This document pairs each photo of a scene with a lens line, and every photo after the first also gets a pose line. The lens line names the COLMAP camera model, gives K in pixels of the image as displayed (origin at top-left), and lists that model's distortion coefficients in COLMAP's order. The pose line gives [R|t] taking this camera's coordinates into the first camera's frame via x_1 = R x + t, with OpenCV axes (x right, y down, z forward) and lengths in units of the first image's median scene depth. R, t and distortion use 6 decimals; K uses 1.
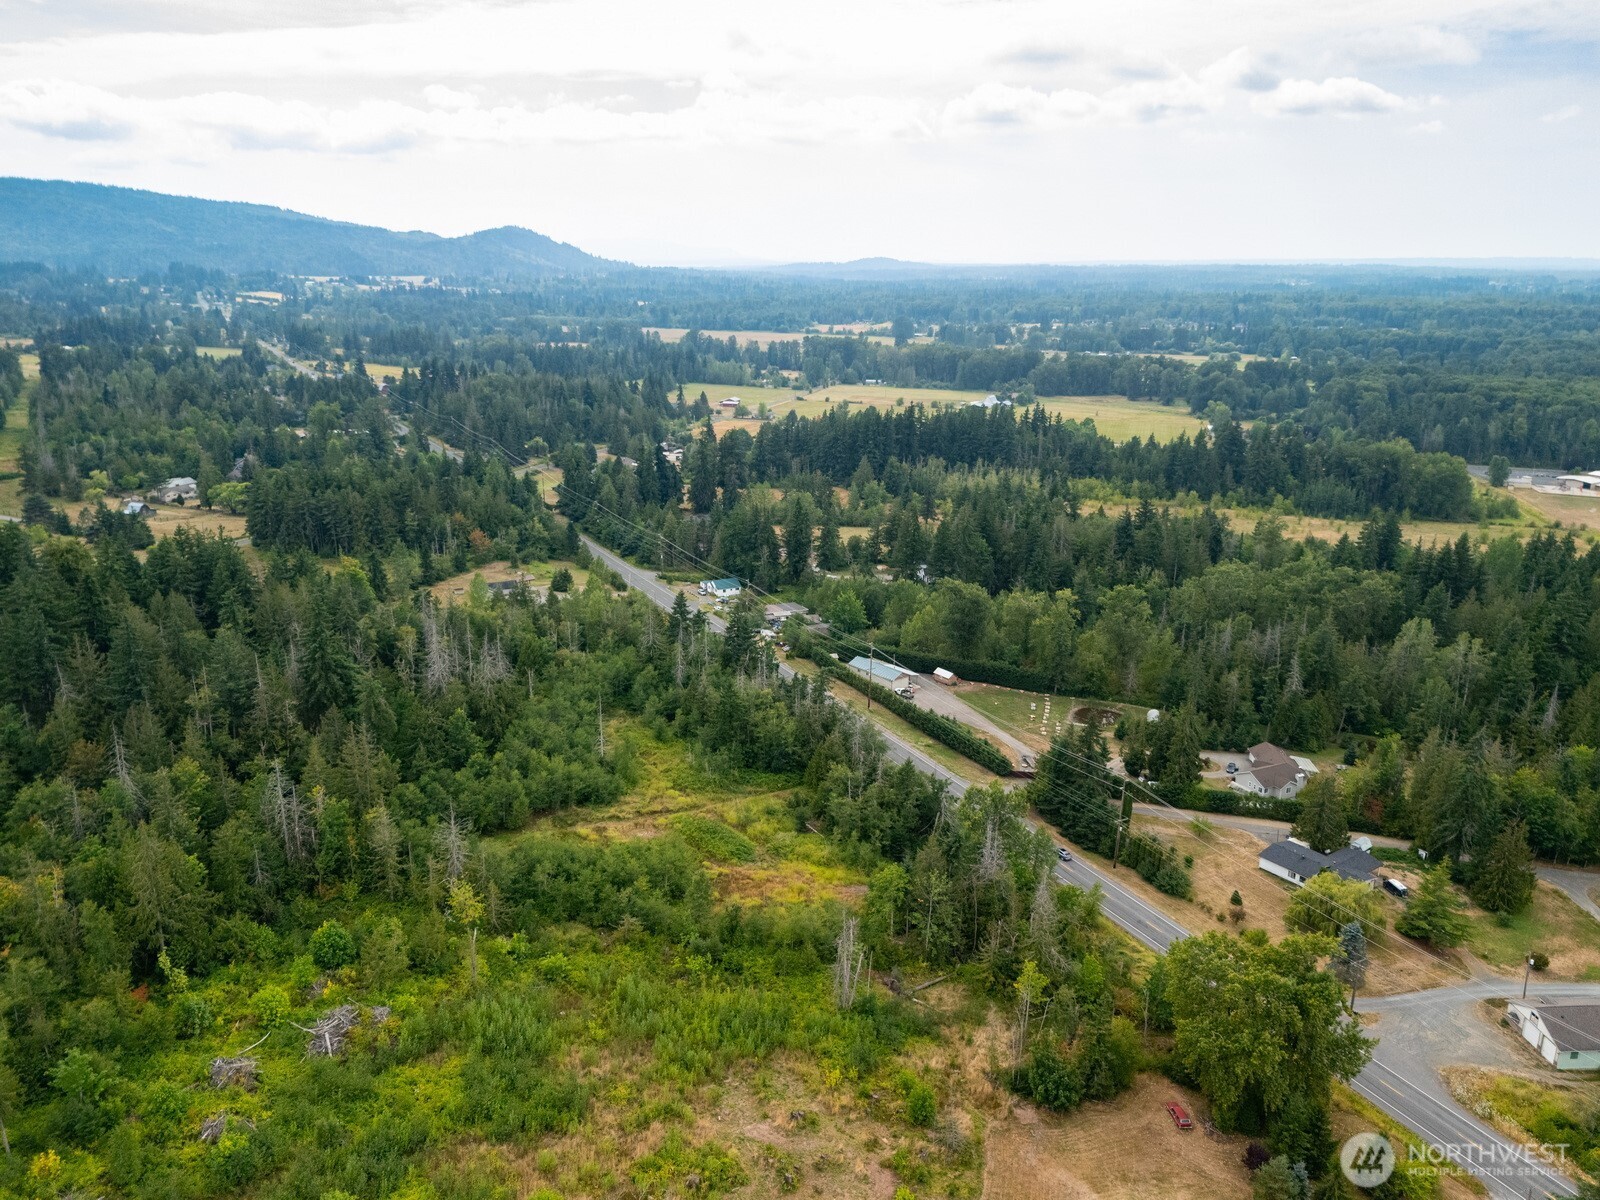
lens RADIAL K [[1181.8, 0, 804.6], [0, 1181.8, 601.3], [0, 0, 1]] dist [0.077378, -0.067169]
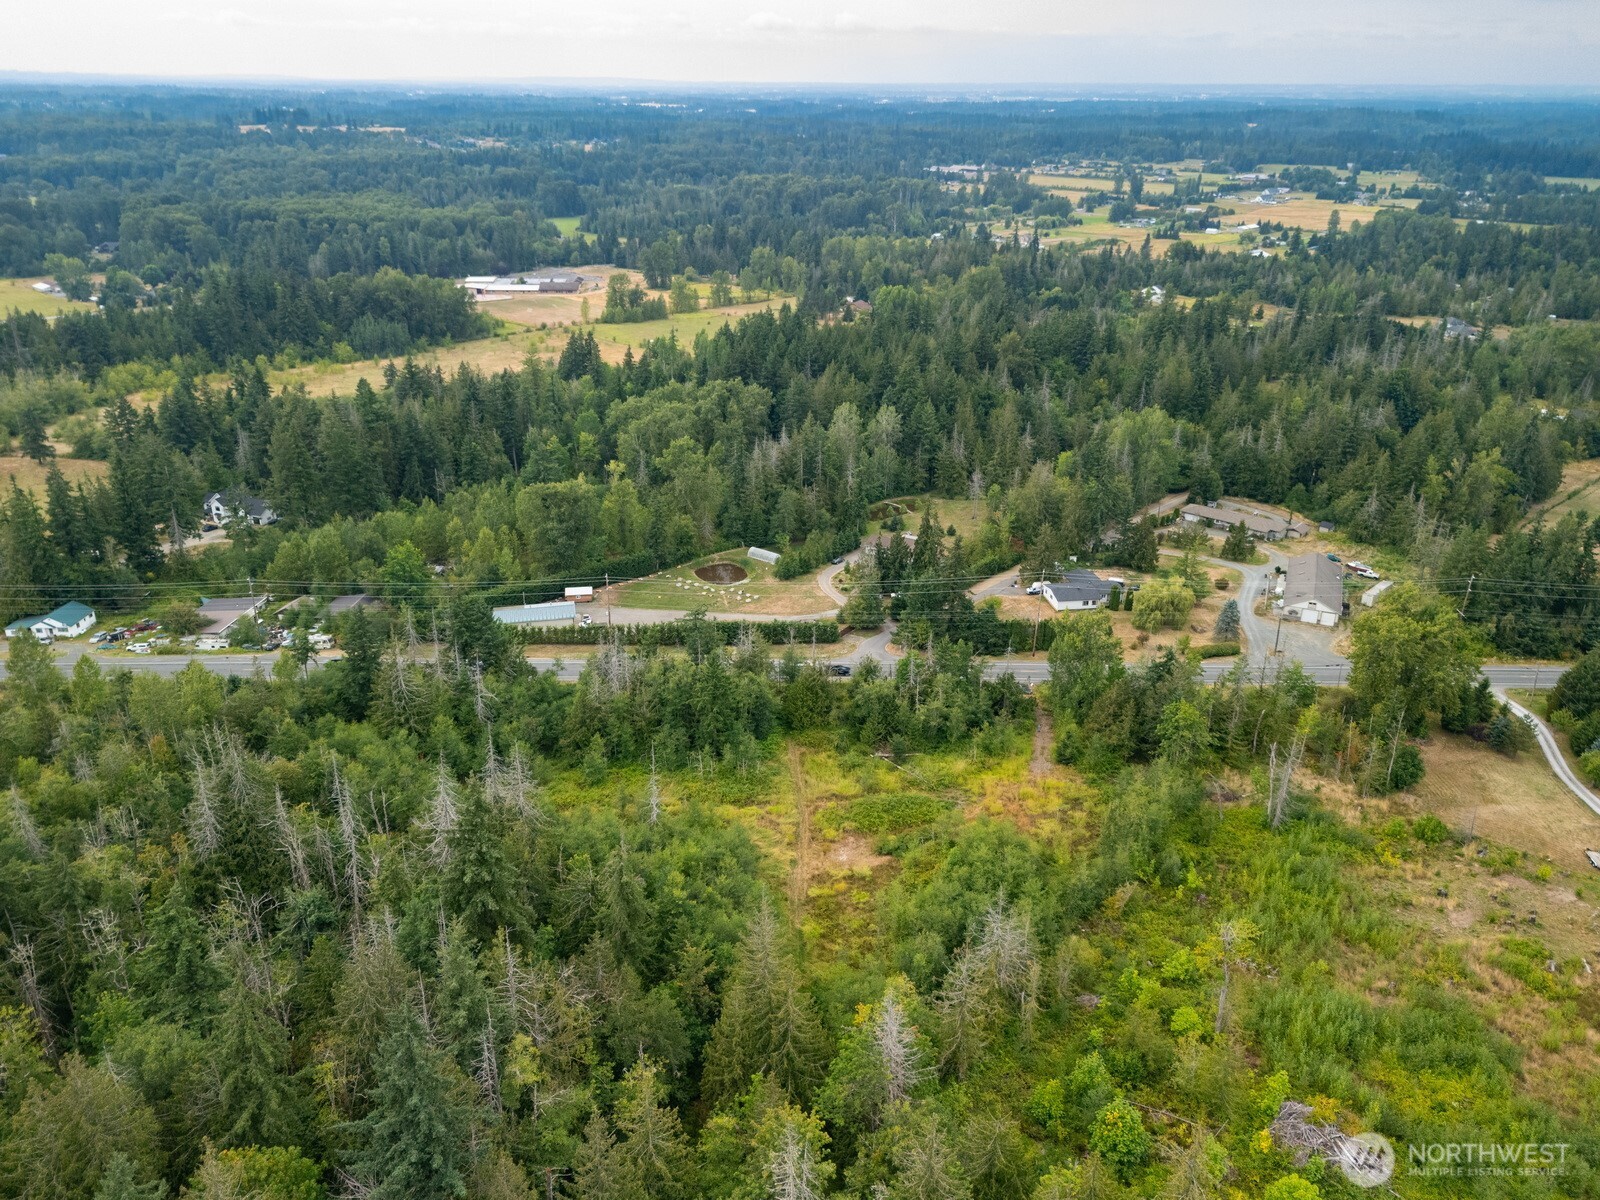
lens RADIAL K [[1181.8, 0, 804.6], [0, 1181.8, 601.3], [0, 0, 1]] dist [0.077378, -0.067169]
pose [[0.459265, -0.356613, 0.813574, -0.633264], [0.241027, 0.931546, 0.272263, -0.157355], [-0.854975, 0.071053, 0.513780, 0.519002]]
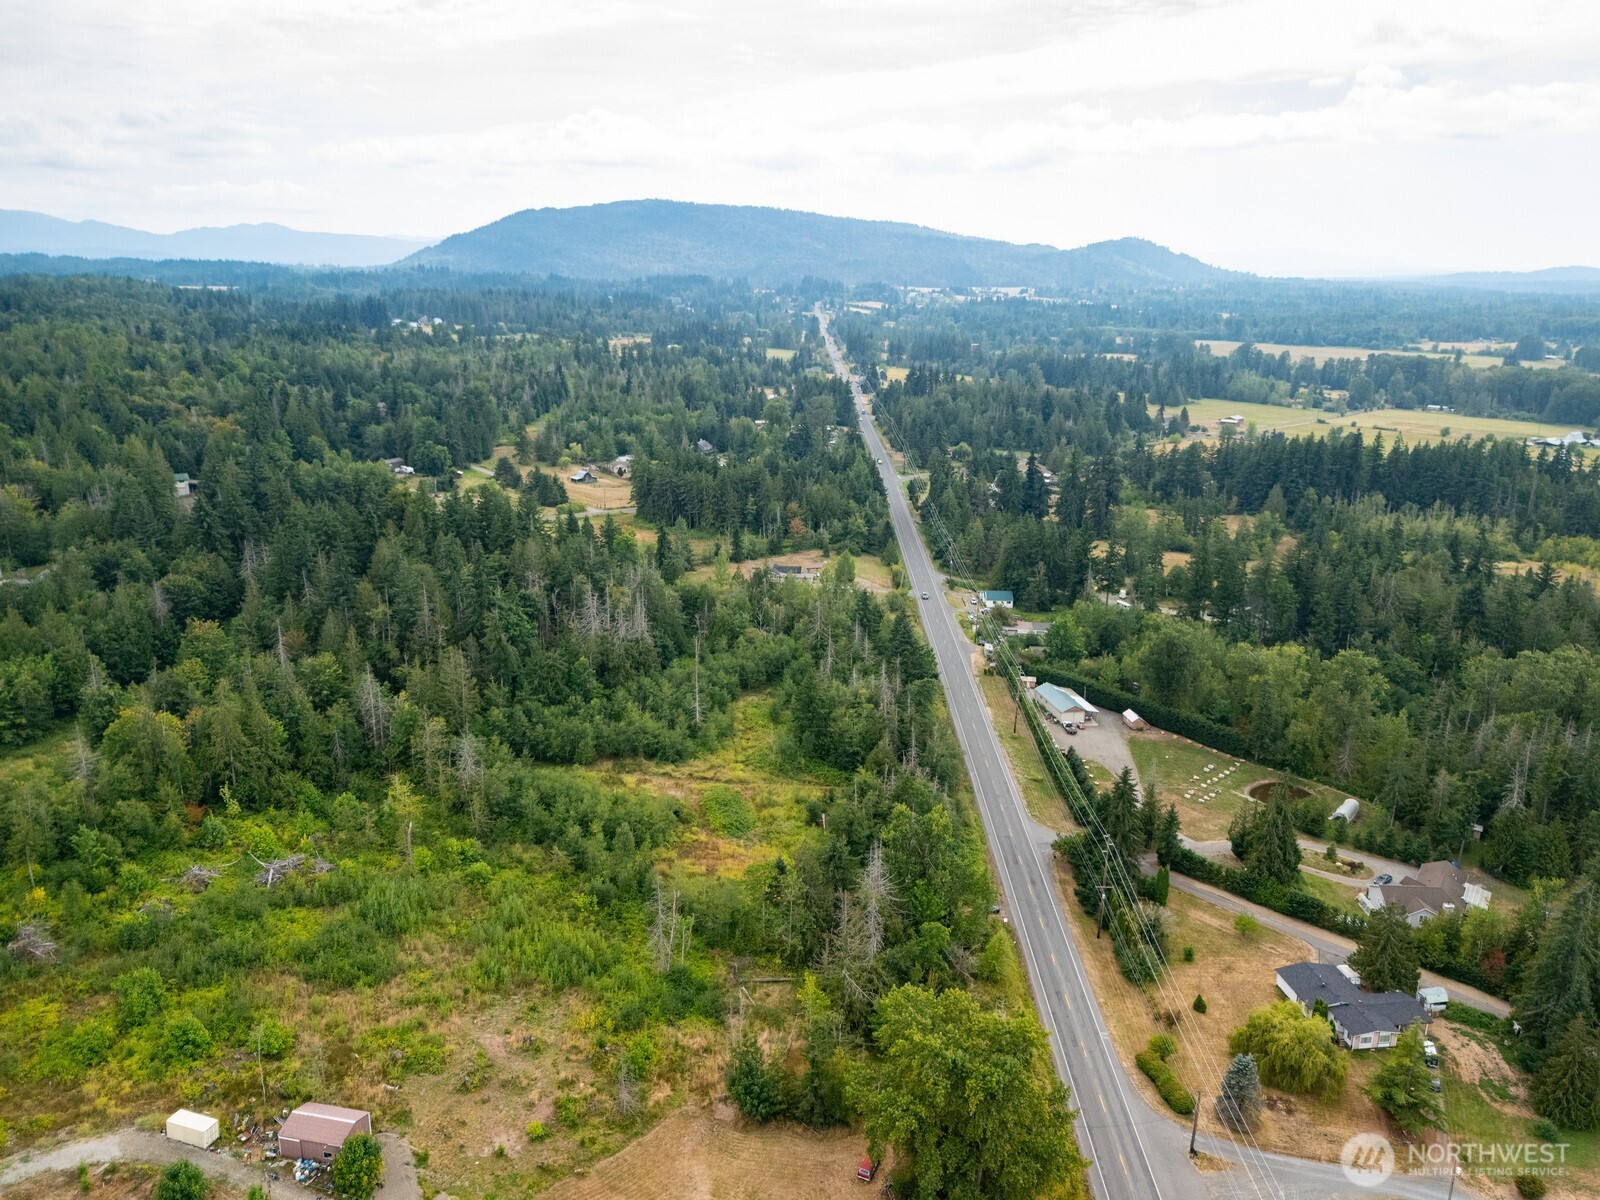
lens RADIAL K [[1181.8, 0, 804.6], [0, 1181.8, 601.3], [0, 0, 1]] dist [0.077378, -0.067169]
pose [[0.877481, 0.132745, -0.460875, 0.386291], [-0.136691, 0.990299, 0.024982, -0.019704], [0.459720, 0.041076, 0.887114, 0.067359]]
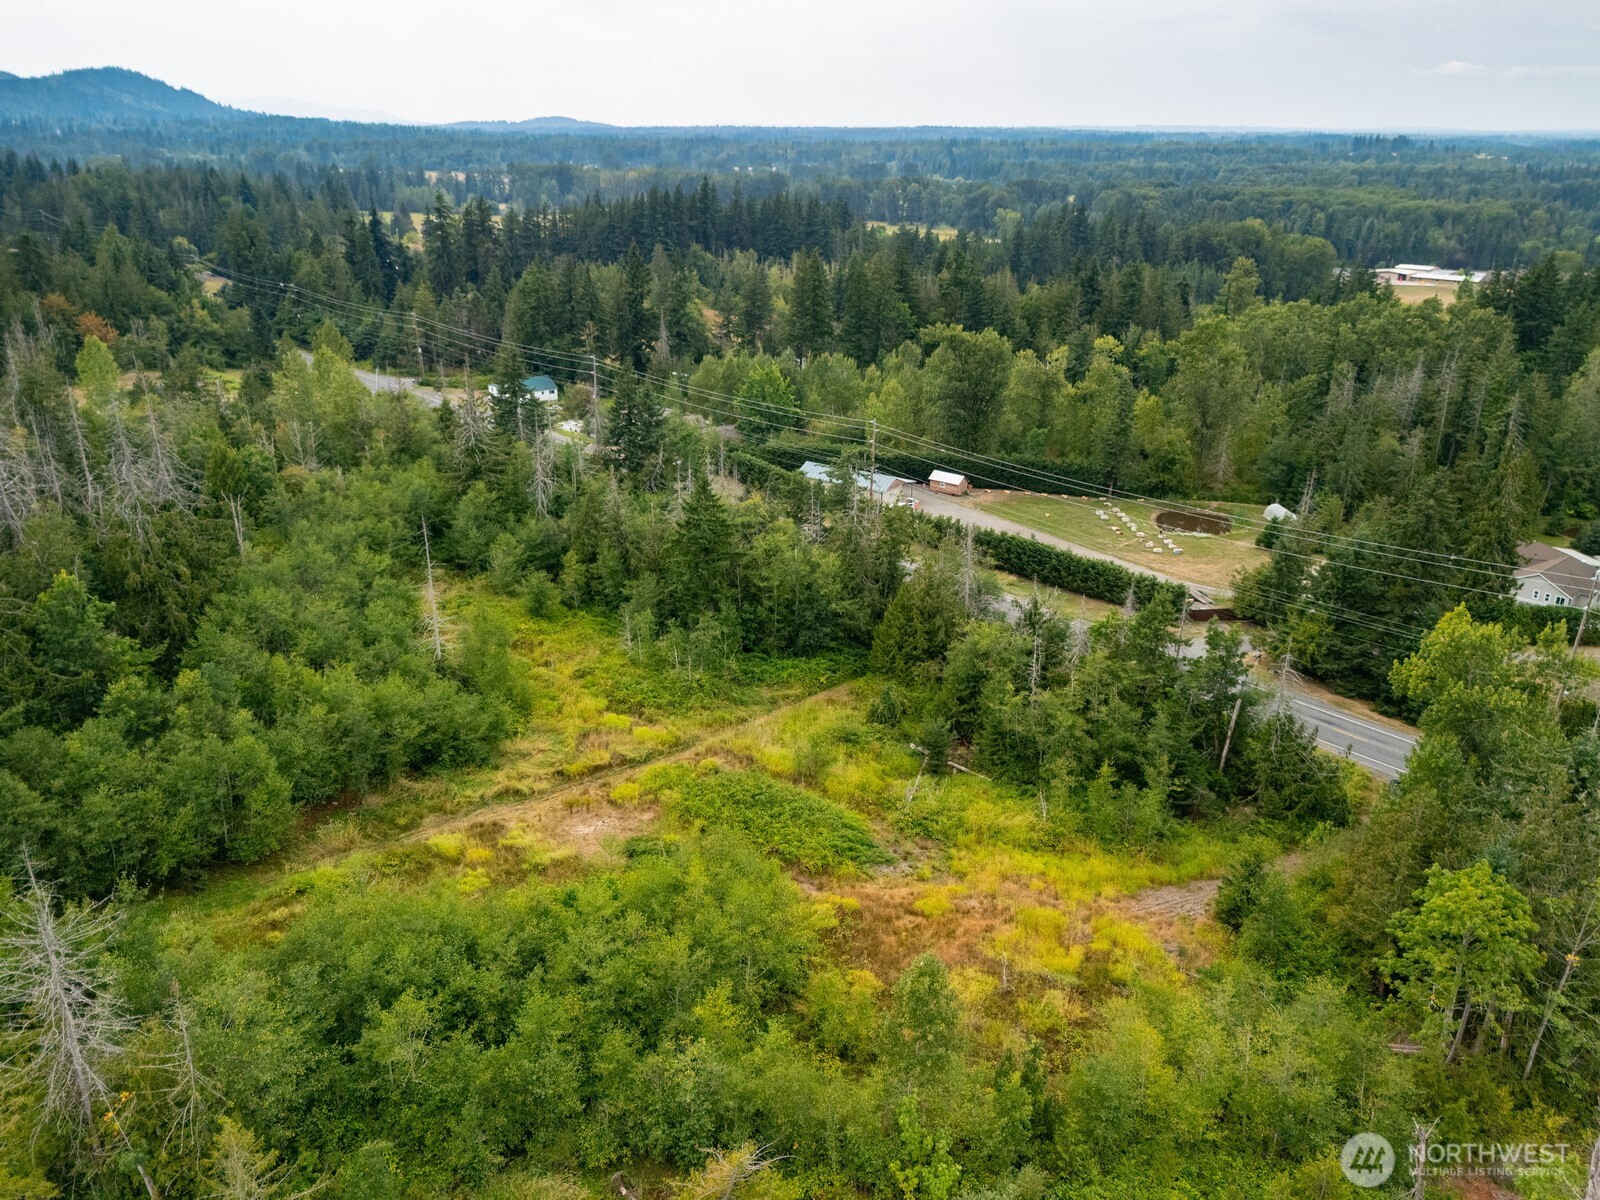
lens RADIAL K [[1183.9, 0, 804.2], [0, 1183.9, 602.6], [0, 0, 1]] dist [0.075959, -0.065815]
pose [[0.968201, -0.090864, 0.233089, -0.133557], [0.067231, 0.991938, 0.107419, 0.067291], [-0.240970, -0.088333, 0.966504, 0.504767]]
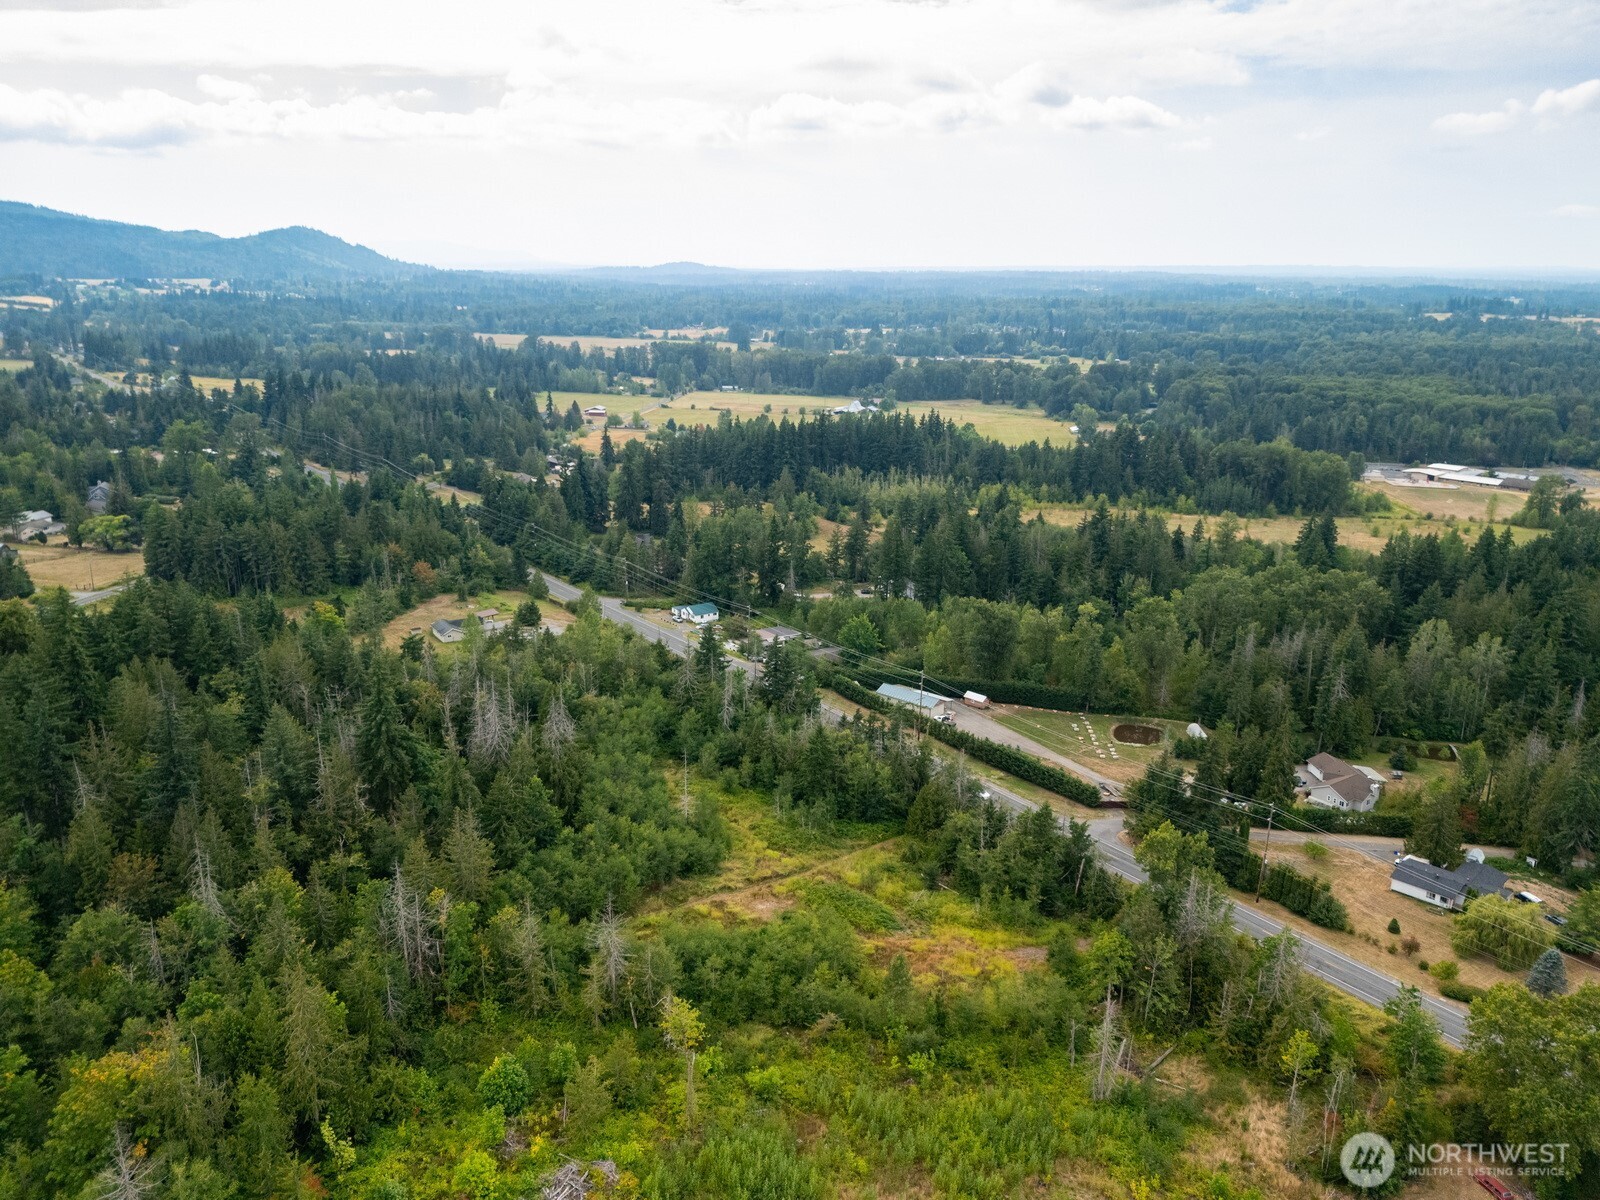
lens RADIAL K [[1176.6, 0, 804.4], [0, 1176.6, 601.2], [0, 0, 1]] dist [0.070606, -0.055489]
pose [[0.987099, -0.041387, 0.154670, -0.203541], [0.041759, 0.999127, 0.000849, -0.028860], [-0.154570, 0.005621, 0.987966, 0.096108]]
